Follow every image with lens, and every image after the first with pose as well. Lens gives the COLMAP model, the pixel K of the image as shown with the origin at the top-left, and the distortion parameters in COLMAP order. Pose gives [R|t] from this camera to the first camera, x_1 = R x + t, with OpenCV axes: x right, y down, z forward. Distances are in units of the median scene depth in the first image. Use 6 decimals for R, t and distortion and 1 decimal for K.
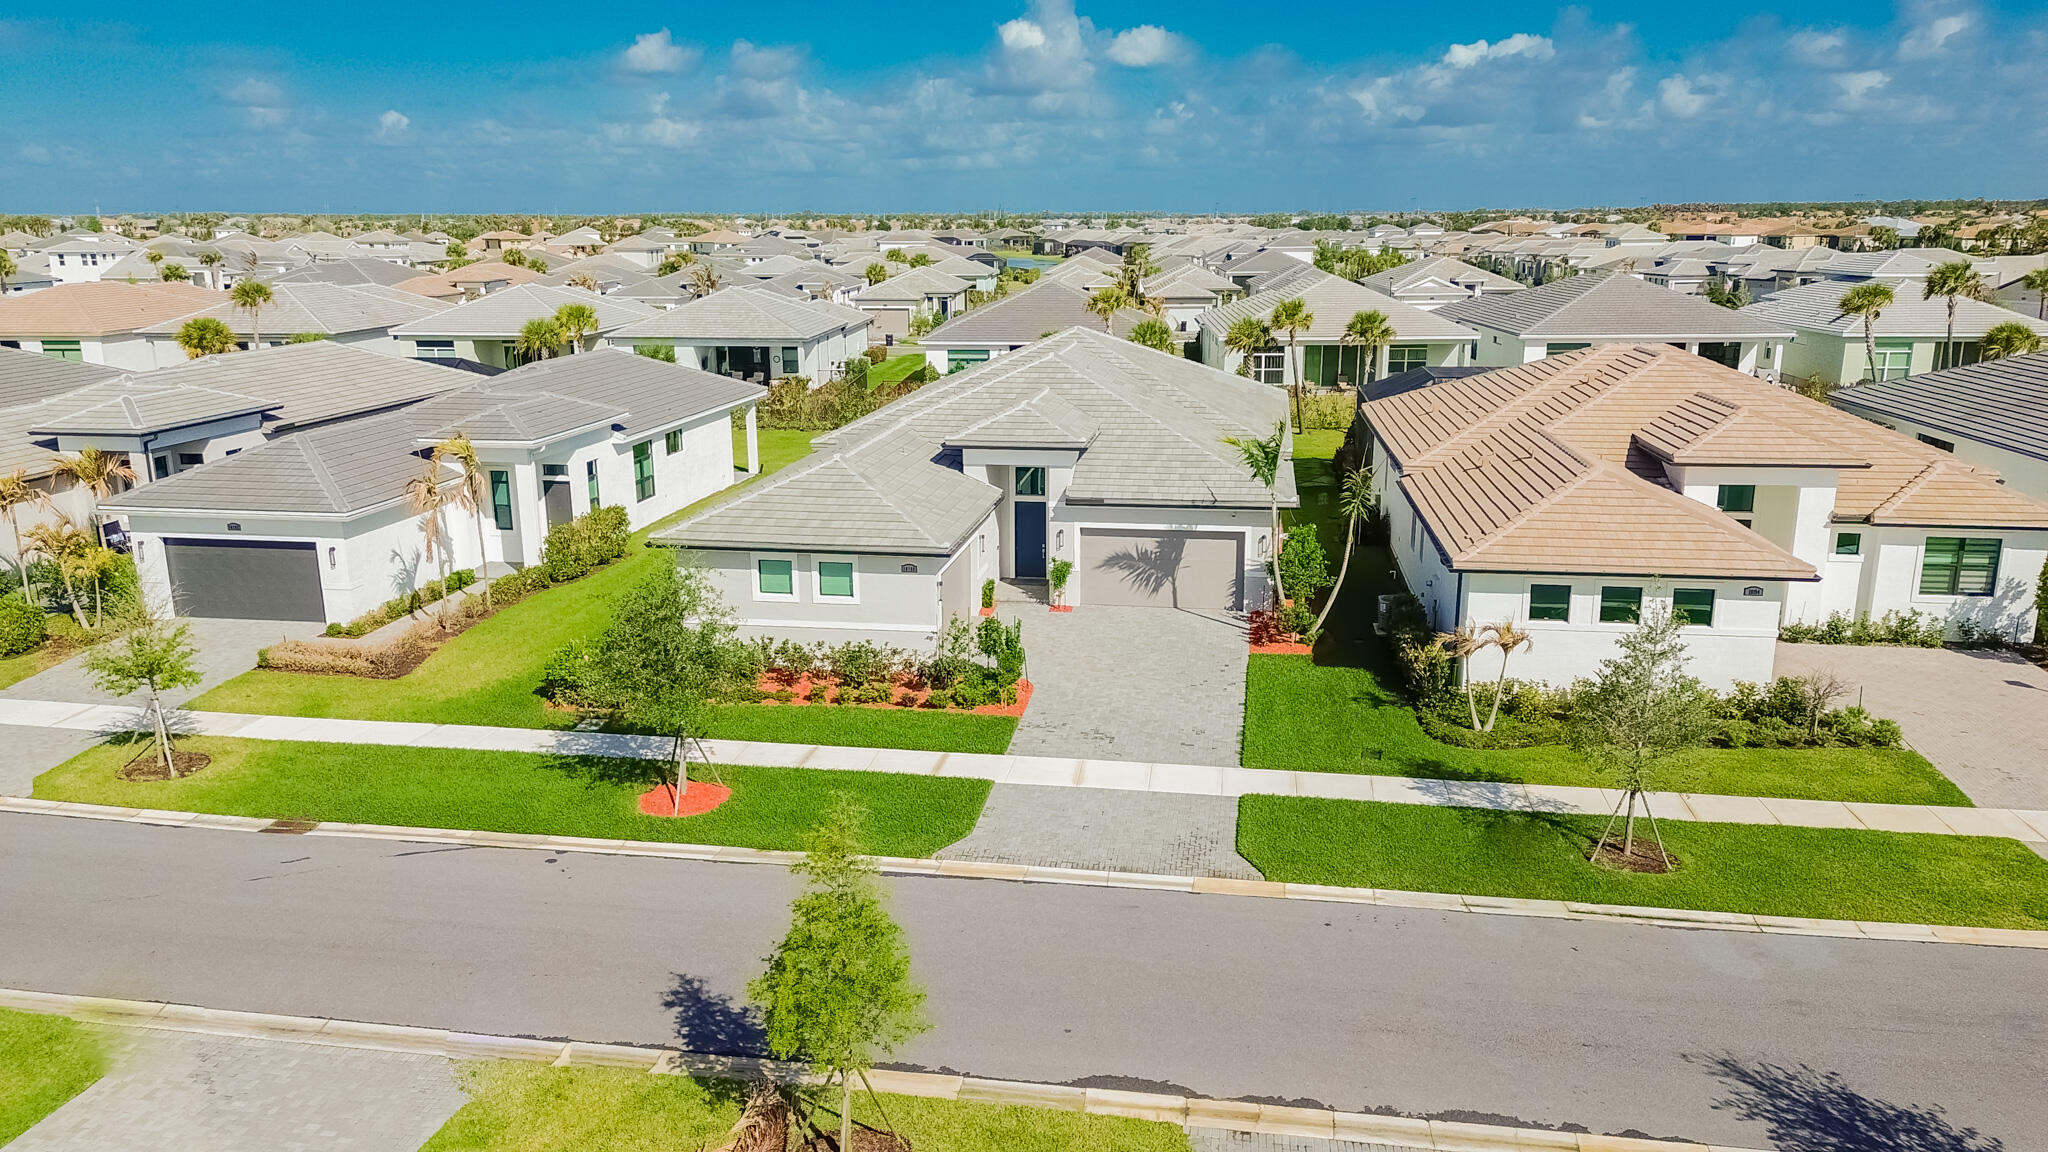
lens RADIAL K [[1463.8, 0, 1024.0], [0, 1463.8, 576.0], [0, 0, 1]] dist [0.037123, -0.000560]
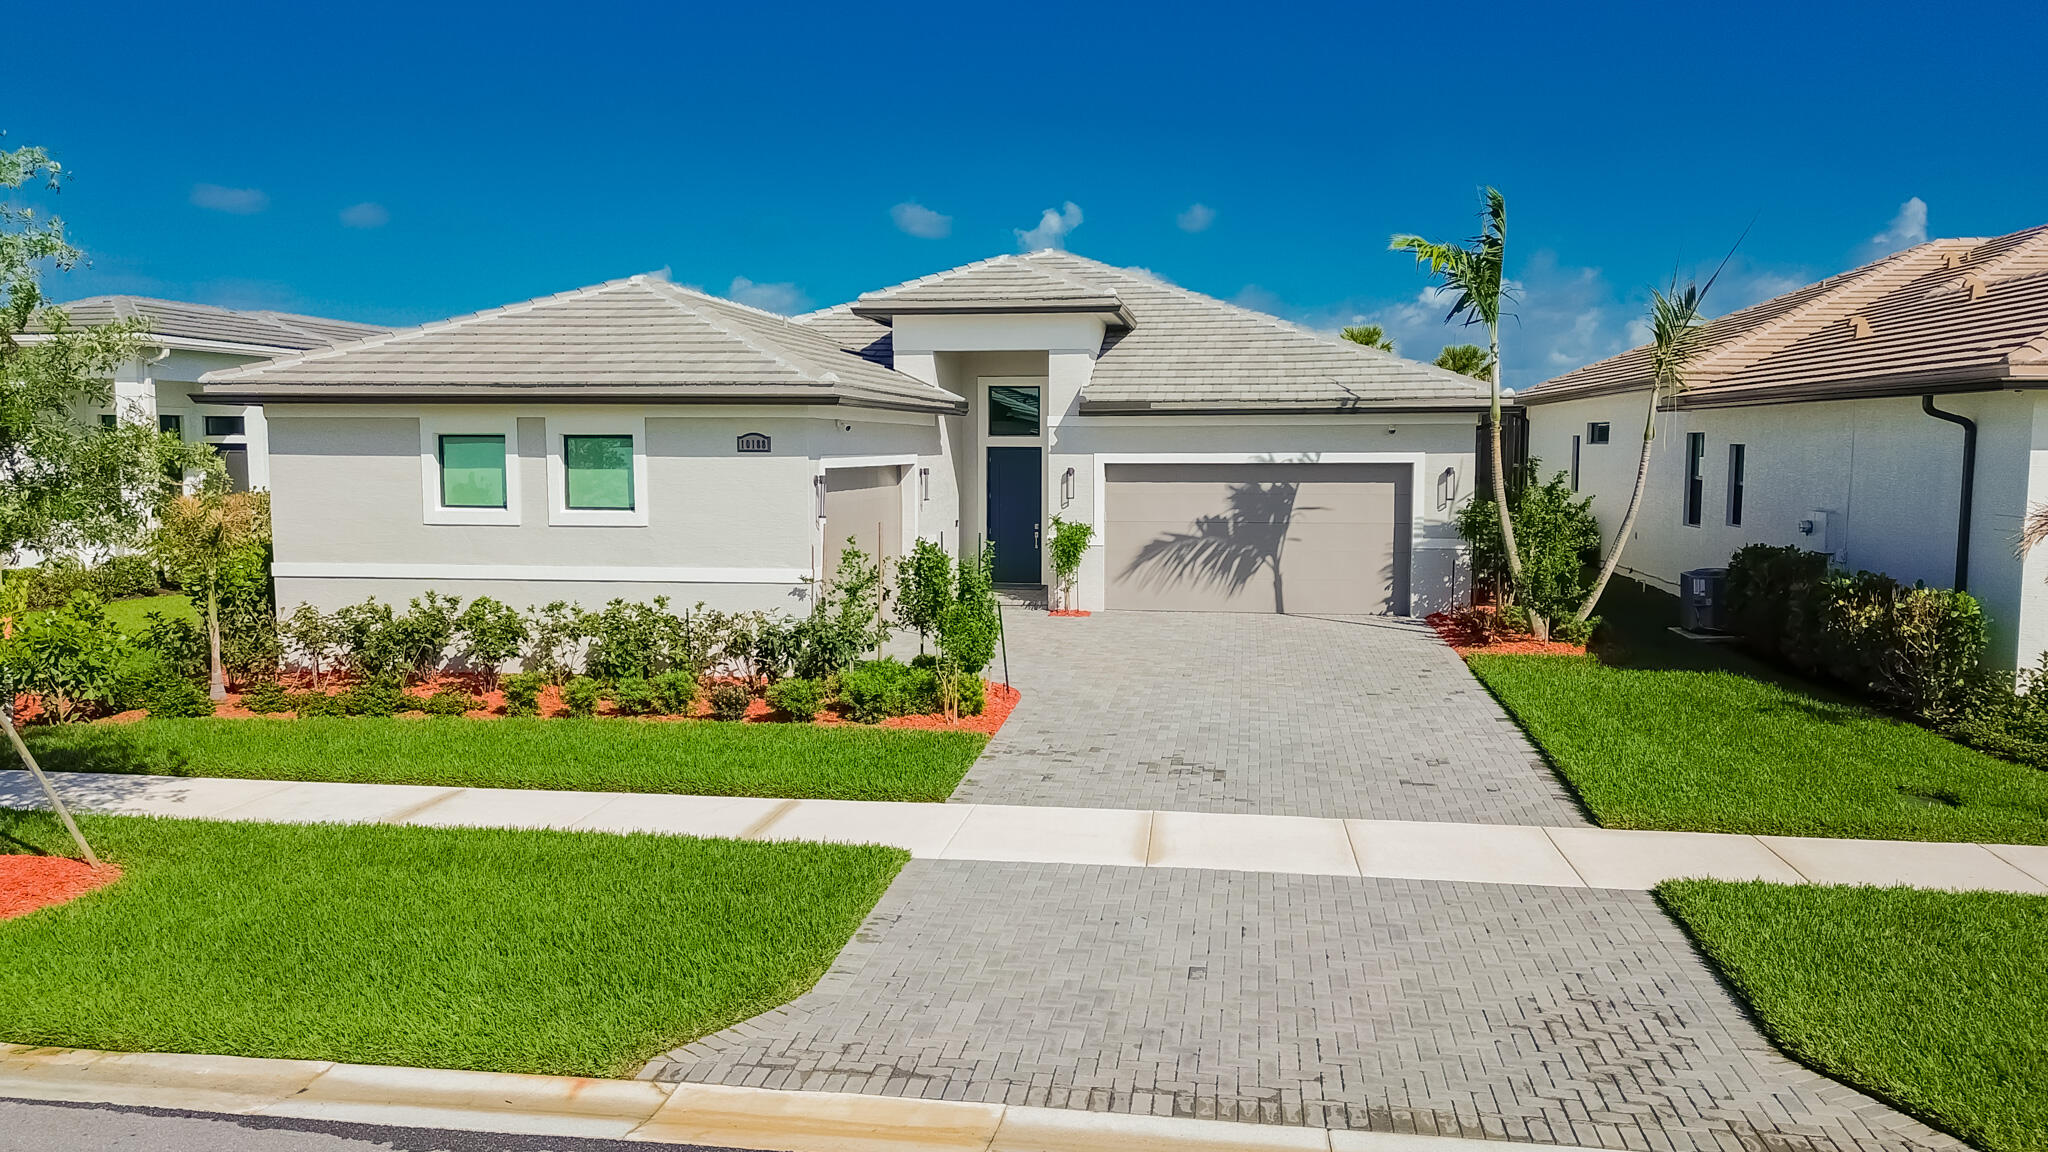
lens RADIAL K [[1509.0, 0, 1024.0], [0, 1509.0, 576.0], [0, 0, 1]] dist [0.074992, -0.153358]
pose [[0.999930, 0.003240, 0.011344, 0.002222], [-0.001591, 0.989792, -0.142510, 0.104681], [-0.011690, 0.142482, 0.989728, 0.526829]]
